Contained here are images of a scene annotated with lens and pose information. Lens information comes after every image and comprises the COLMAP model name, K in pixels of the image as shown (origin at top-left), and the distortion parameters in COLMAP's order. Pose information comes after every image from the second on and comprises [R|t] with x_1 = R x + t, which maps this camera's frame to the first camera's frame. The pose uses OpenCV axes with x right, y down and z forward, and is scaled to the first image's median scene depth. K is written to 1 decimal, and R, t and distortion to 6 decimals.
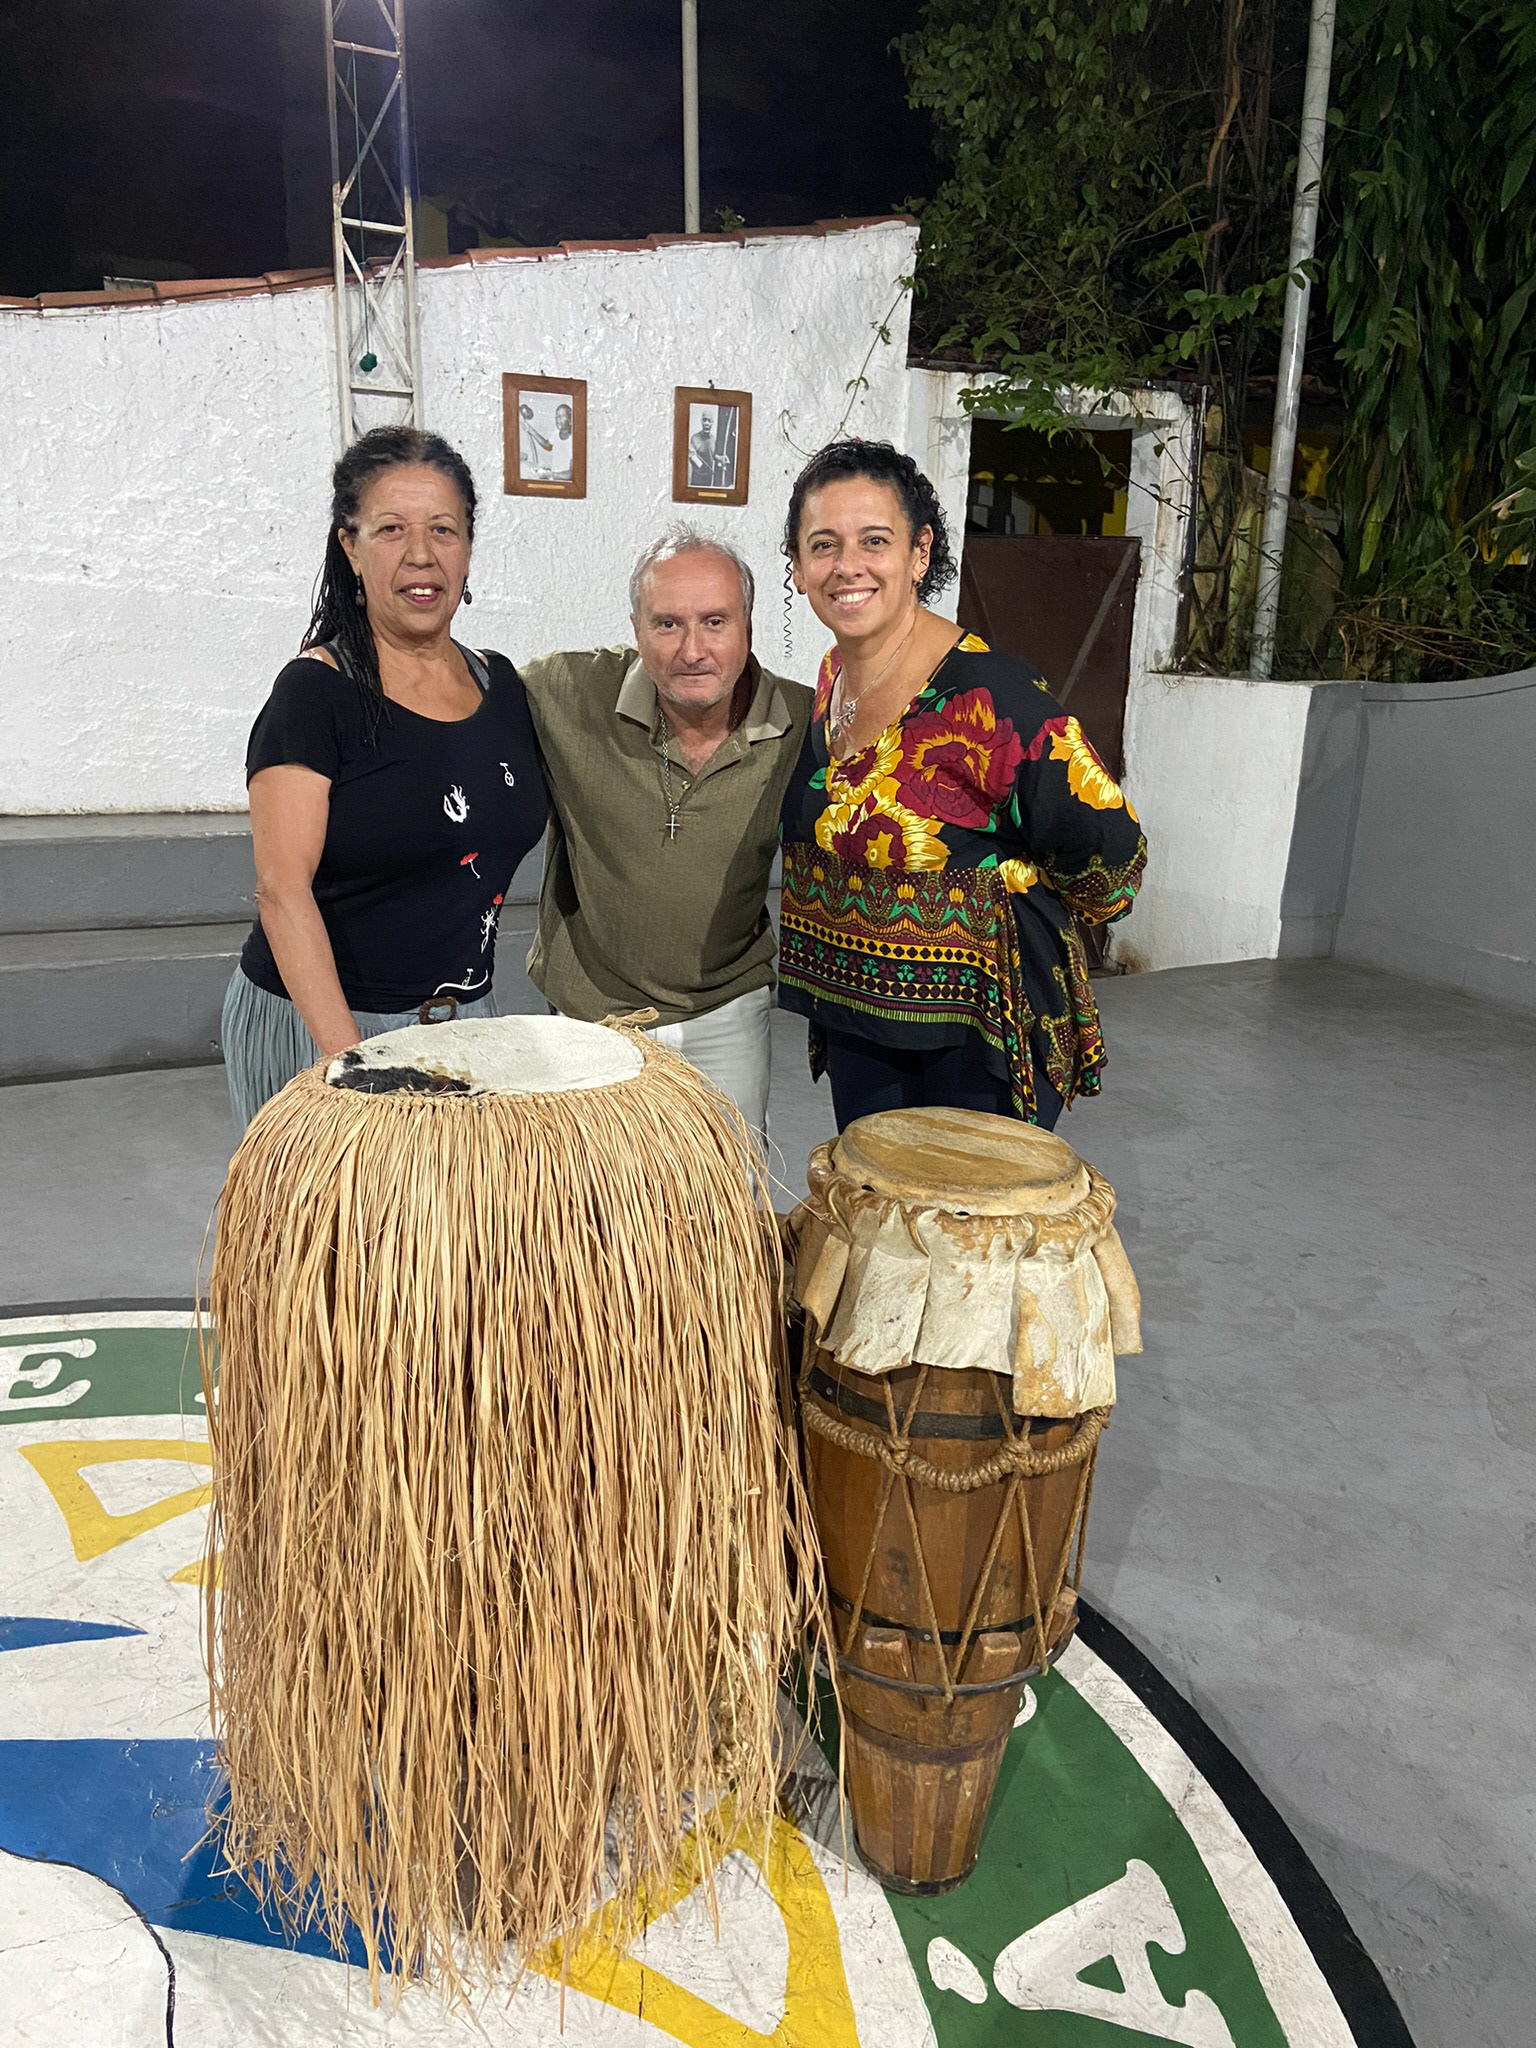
lens RADIAL K [[1479.3, 0, 714.4], [0, 1479.3, 1030.2], [0, 0, 1]] dist [0.107751, -0.132914]
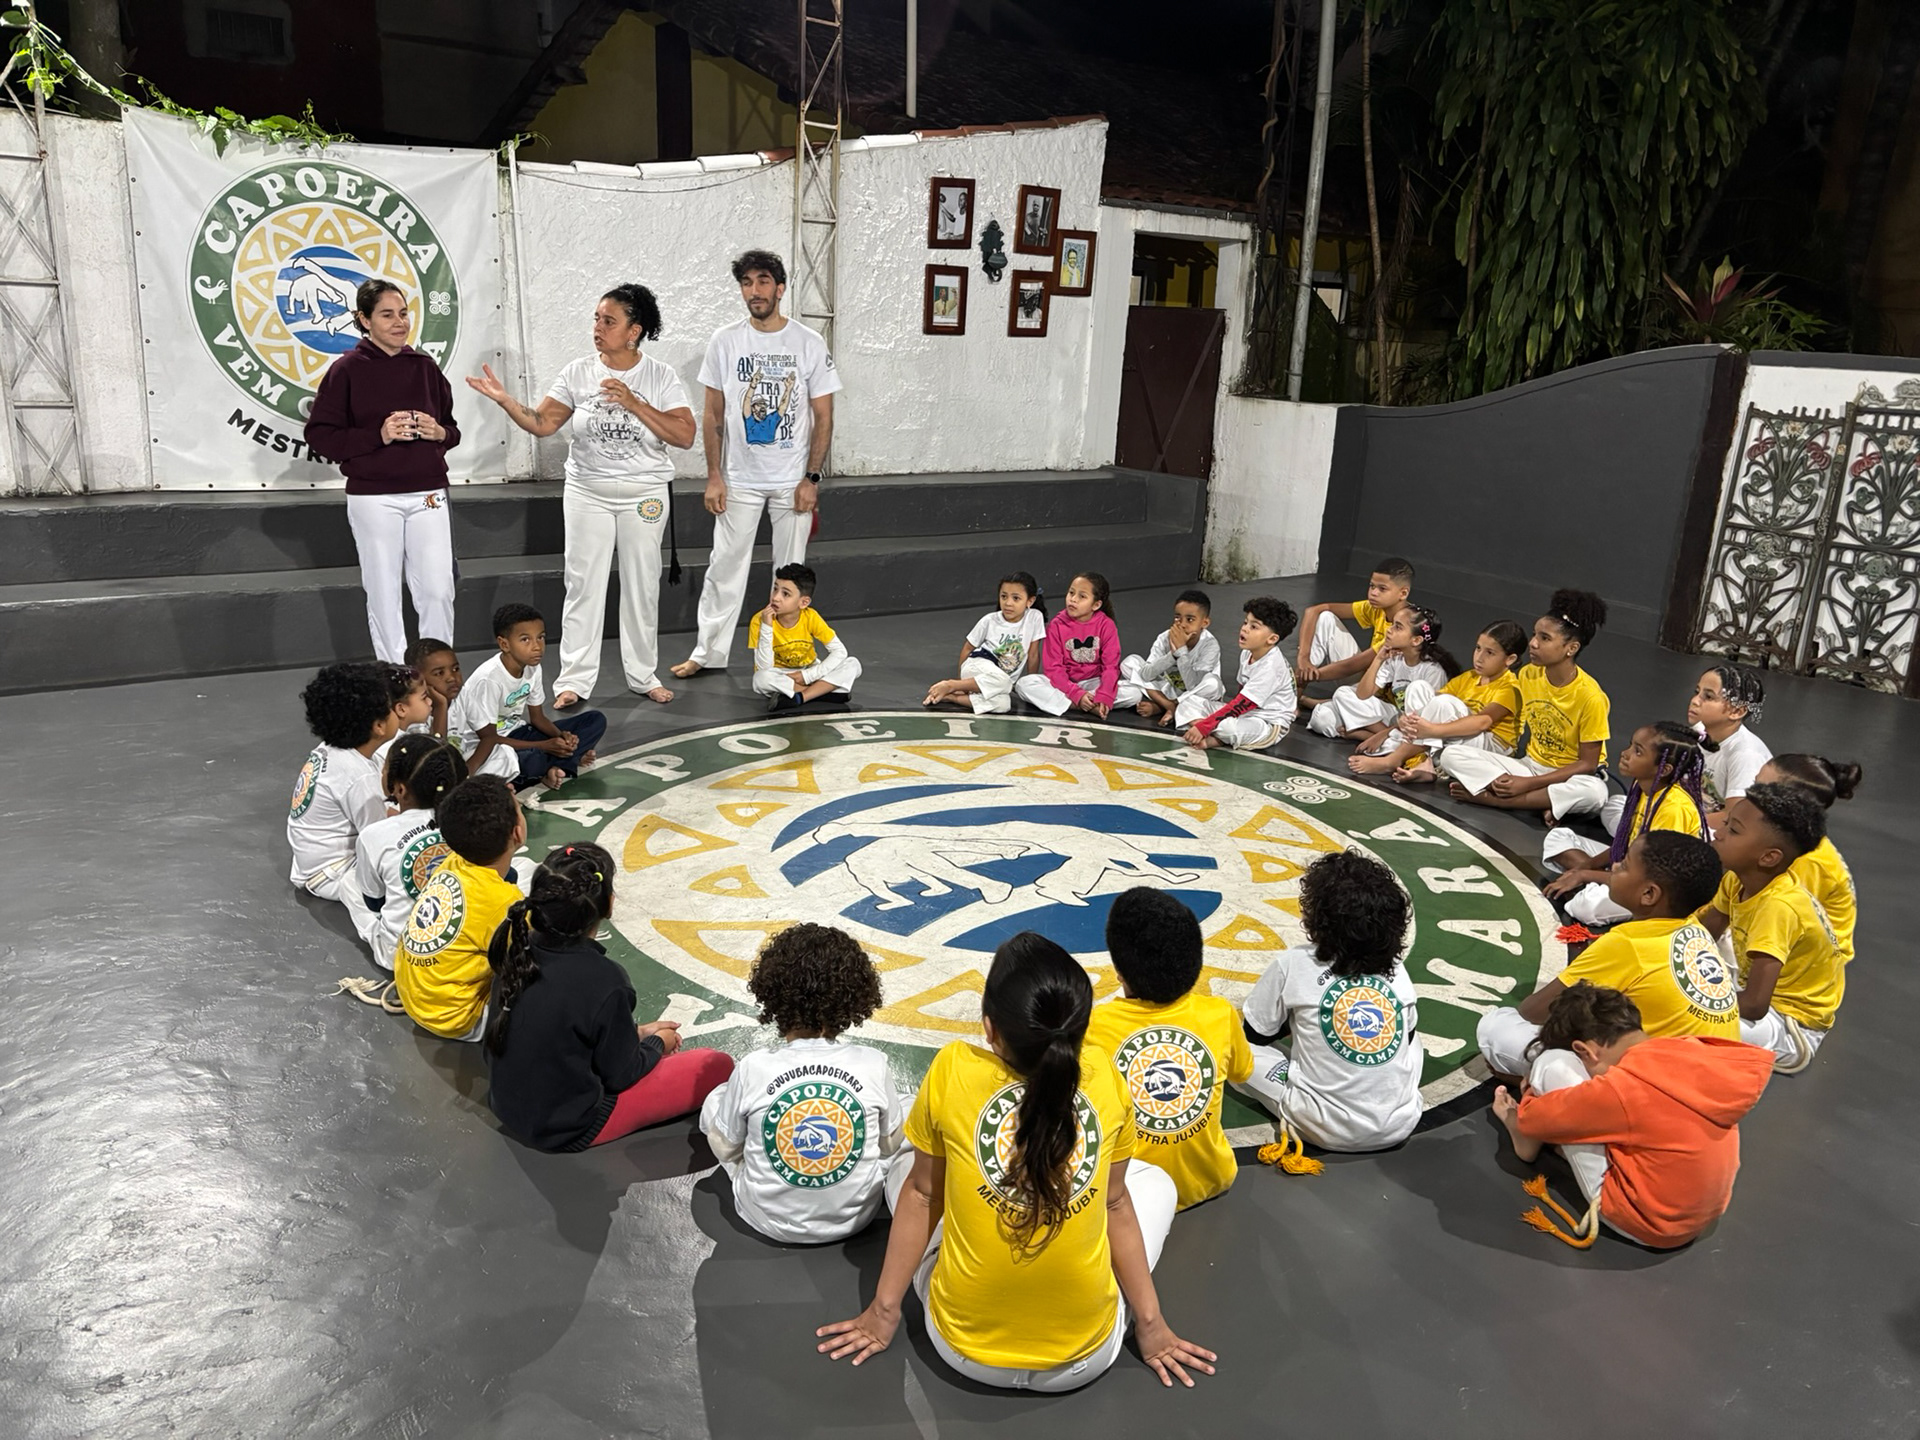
lens RADIAL K [[1448.4, 0, 960.0], [0, 1448.4, 720.0], [0, 0, 1]] dist [0.005353, -0.005011]
pose [[0.981269, -0.028829, 0.190473, -0.361339], [0.027880, 0.999582, 0.007663, 0.098098], [-0.190615, -0.002209, 0.981662, -0.532531]]
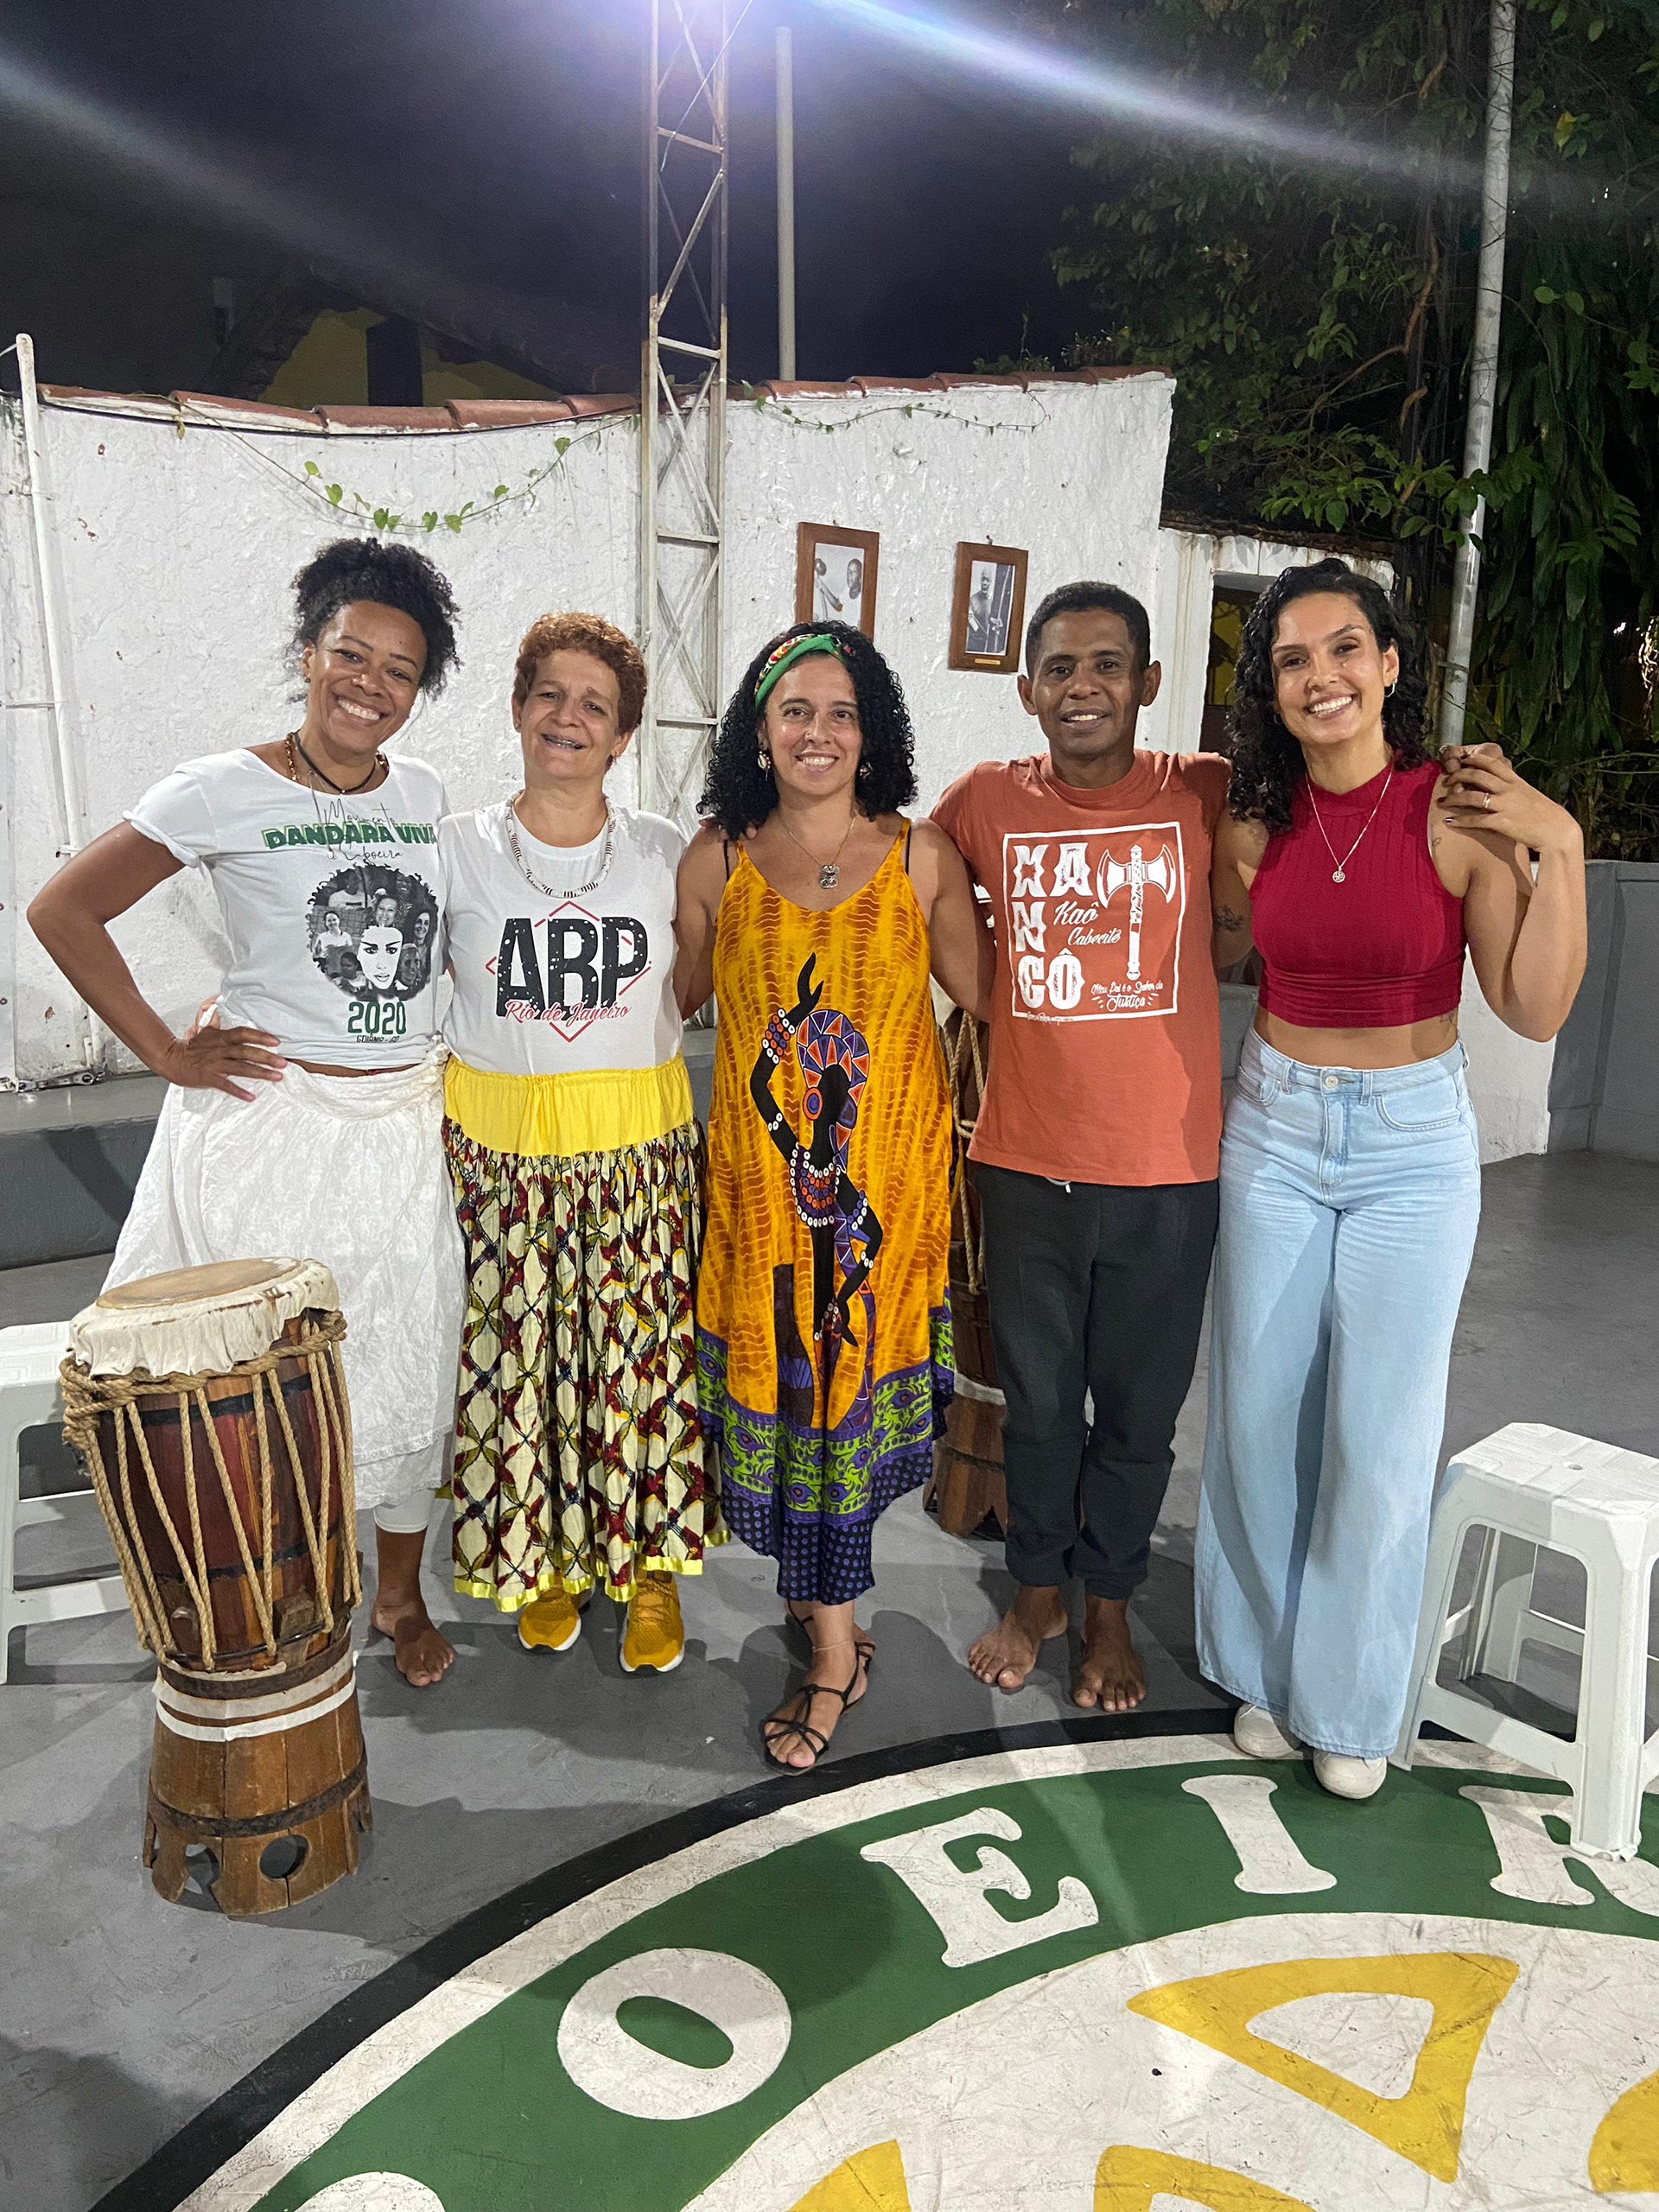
lens RADIAL K [[1597.8, 0, 771.6], [0, 1597.8, 1112.7], [0, 0, 1]] dist [0.107751, -0.132914]
pose [[0.977962, -0.043182, 0.204268, -0.350698], [0.056647, 0.996557, -0.060537, -0.045662], [-0.200951, 0.070774, 0.977041, 0.123809]]
